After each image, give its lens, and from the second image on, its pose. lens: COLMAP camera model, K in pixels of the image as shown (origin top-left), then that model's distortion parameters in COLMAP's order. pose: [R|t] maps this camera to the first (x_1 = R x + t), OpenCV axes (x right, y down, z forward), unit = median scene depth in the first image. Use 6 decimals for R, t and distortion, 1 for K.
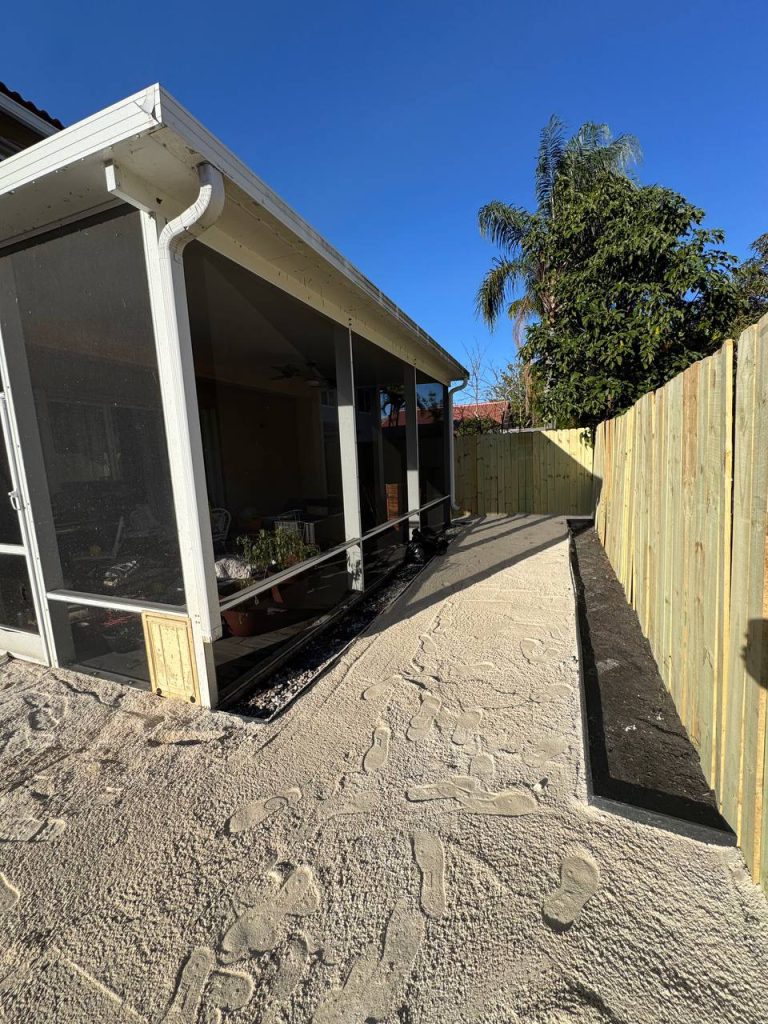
lens RADIAL K [[406.1, 0, 384.6], [0, 406.1, 511.5], [0, 0, 1]] dist [-0.001938, 0.000595]
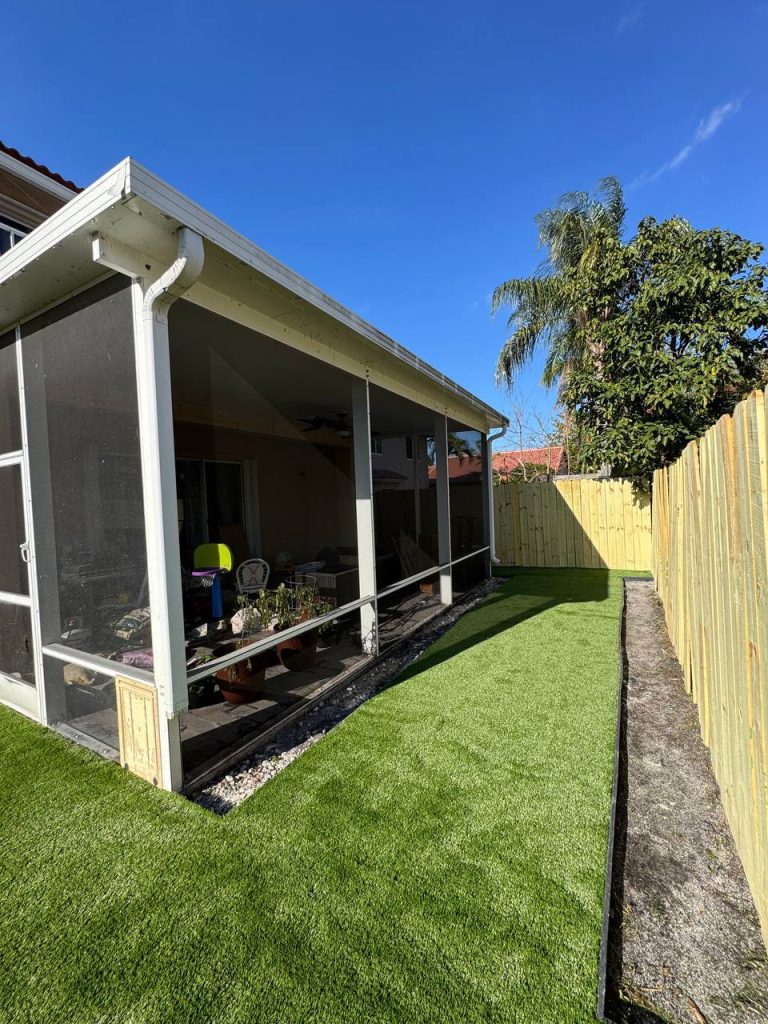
lens RADIAL K [[406.1, 0, 385.5], [0, 406.1, 510.1], [0, 0, 1]] dist [-0.001938, 0.000595]
pose [[0.991592, 0.009280, -0.129073, 0.090264], [-0.023812, 0.993478, -0.111511, -0.028965], [0.127196, 0.113647, 0.985345, 0.070796]]
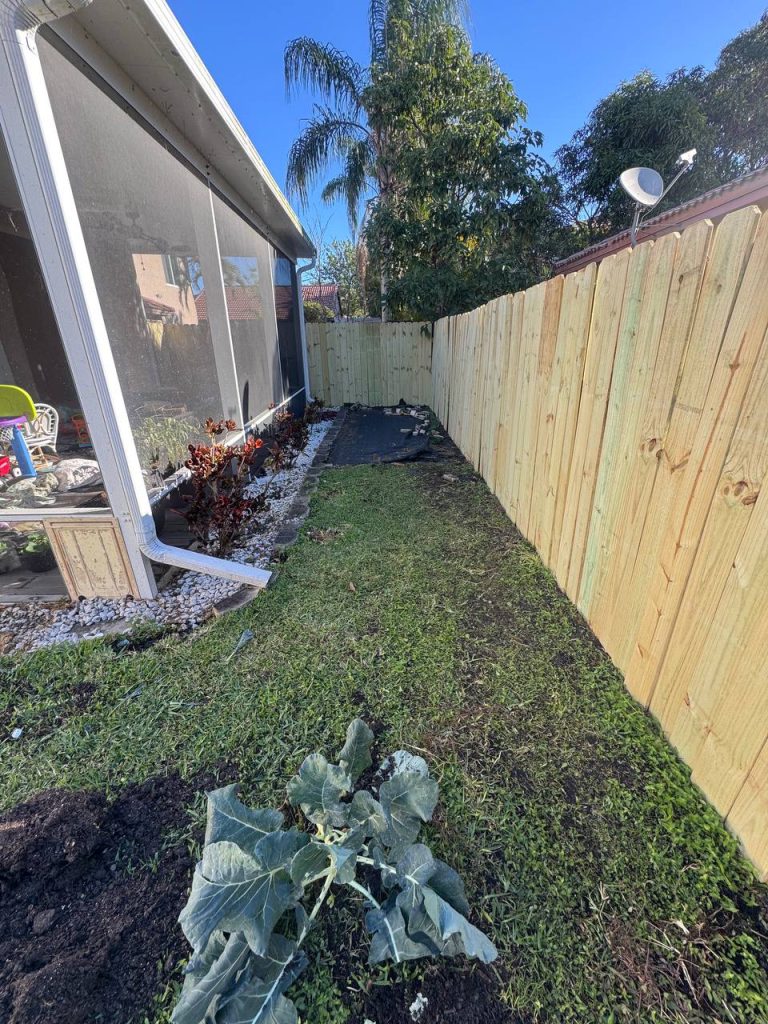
lens RADIAL K [[406.1, 0, 384.7], [0, 406.1, 511.7], [0, 0, 1]] dist [-0.001938, 0.000595]
pose [[0.915381, -0.121332, 0.383870, -0.163529], [0.022160, 0.967244, 0.252879, 0.014955], [-0.401979, -0.222974, 0.888086, -0.053631]]
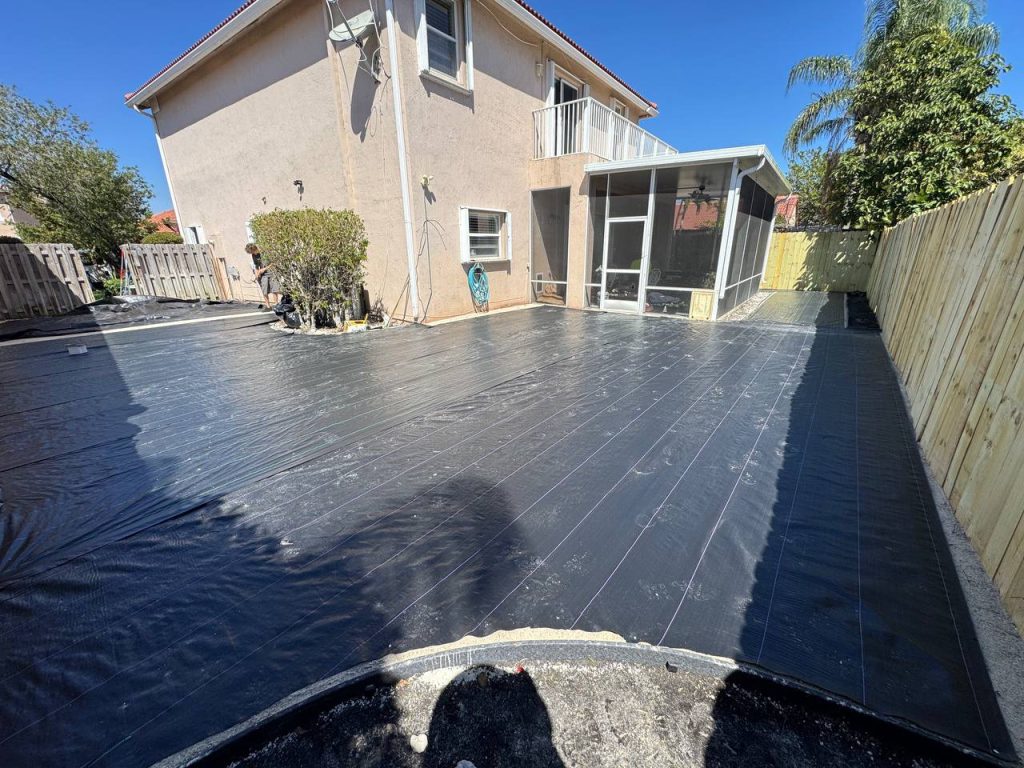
lens RADIAL K [[406.1, 0, 512.1], [0, 406.1, 385.0], [0, 0, 1]] dist [-0.001938, 0.000595]
pose [[0.967073, 0.115929, -0.226564, -0.758212], [-0.070833, 0.977659, 0.197904, 0.289096], [0.244445, -0.175339, 0.953679, -1.651401]]
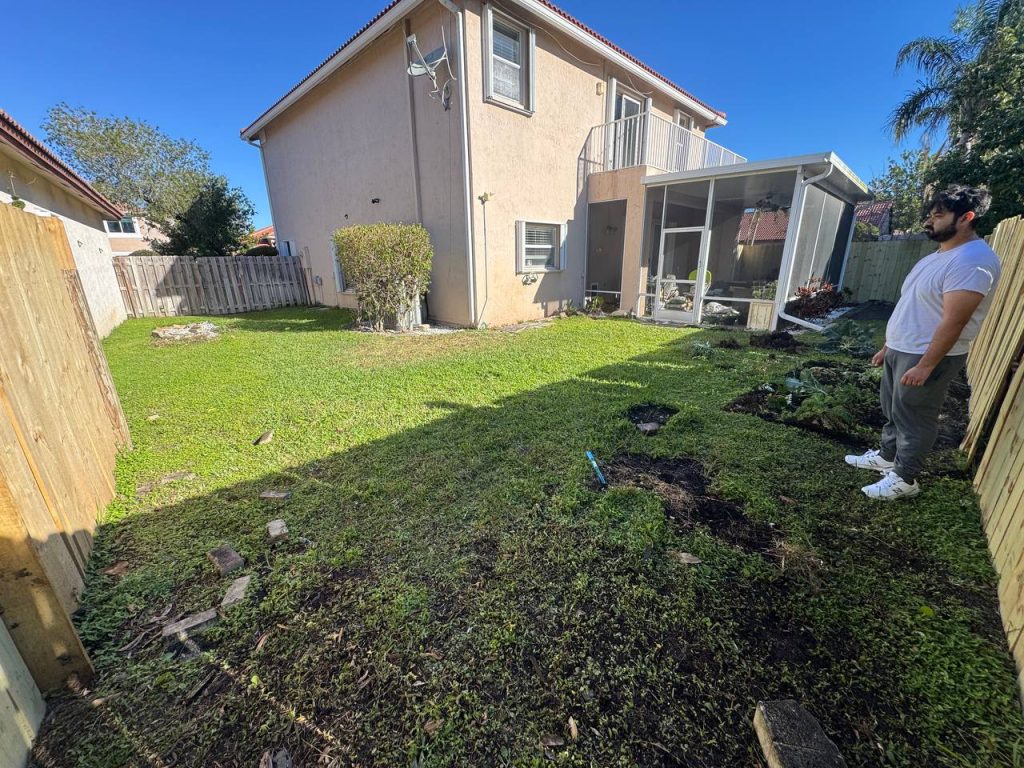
lens RADIAL K [[406.1, 0, 512.9], [0, 406.1, 383.9], [0, 0, 1]] dist [-0.001938, 0.000595]
pose [[0.919361, 0.148897, -0.364149, -0.684002], [-0.085963, 0.979275, 0.183387, 0.294639], [0.383908, -0.137296, 0.913107, -1.717015]]
